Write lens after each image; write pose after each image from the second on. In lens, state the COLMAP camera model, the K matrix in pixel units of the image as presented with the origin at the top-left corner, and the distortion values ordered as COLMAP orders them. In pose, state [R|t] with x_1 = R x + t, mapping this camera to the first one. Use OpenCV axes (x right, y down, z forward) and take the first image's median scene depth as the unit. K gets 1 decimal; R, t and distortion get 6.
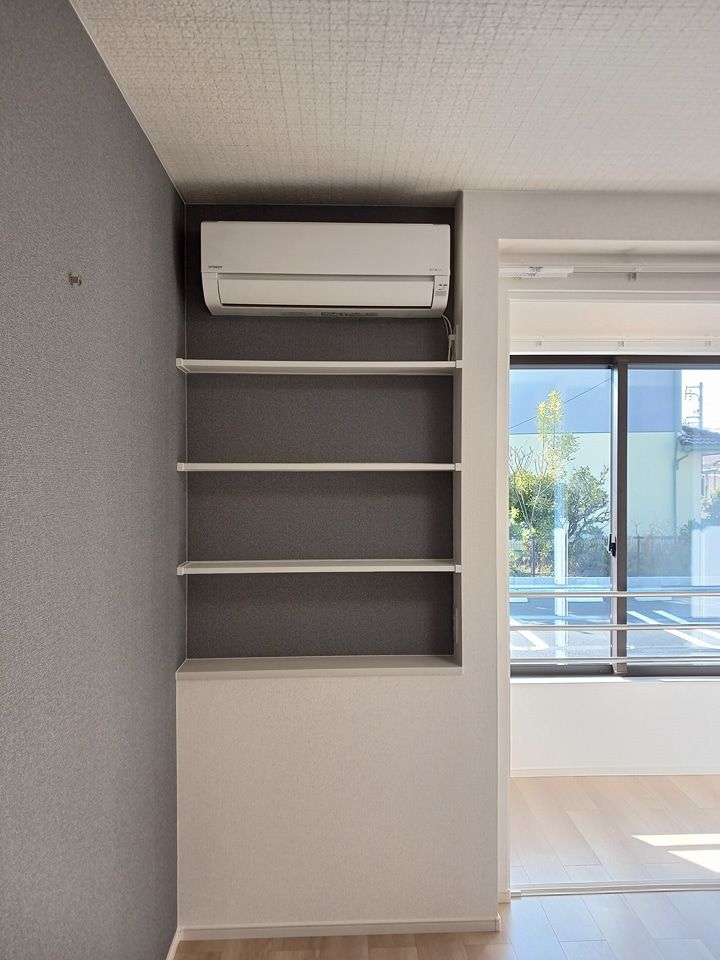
lens RADIAL K [[747.7, 0, 355.7], [0, 747.7, 484.9], [0, 0, 1]] dist [-0.004170, -0.001622]
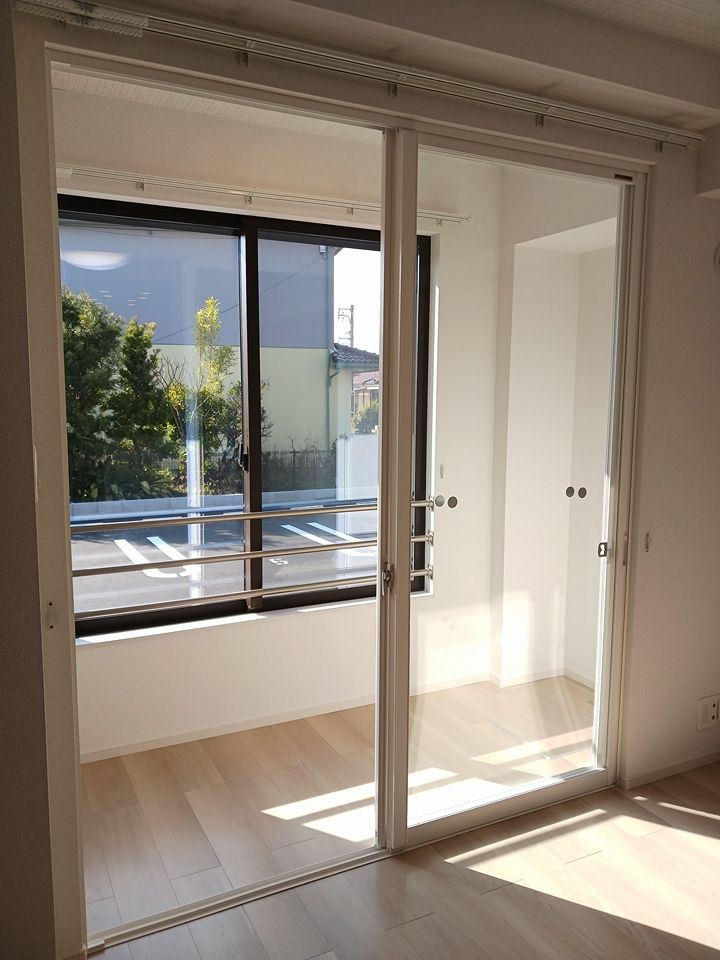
lens RADIAL K [[747.7, 0, 355.7], [0, 747.7, 484.9], [0, 0, 1]] dist [-0.004170, -0.001622]
pose [[0.905972, -0.043583, 0.421087, 0.083552], [-0.002151, 0.994200, 0.107529, 0.017375], [-0.423331, -0.098324, 0.900624, 0.159088]]
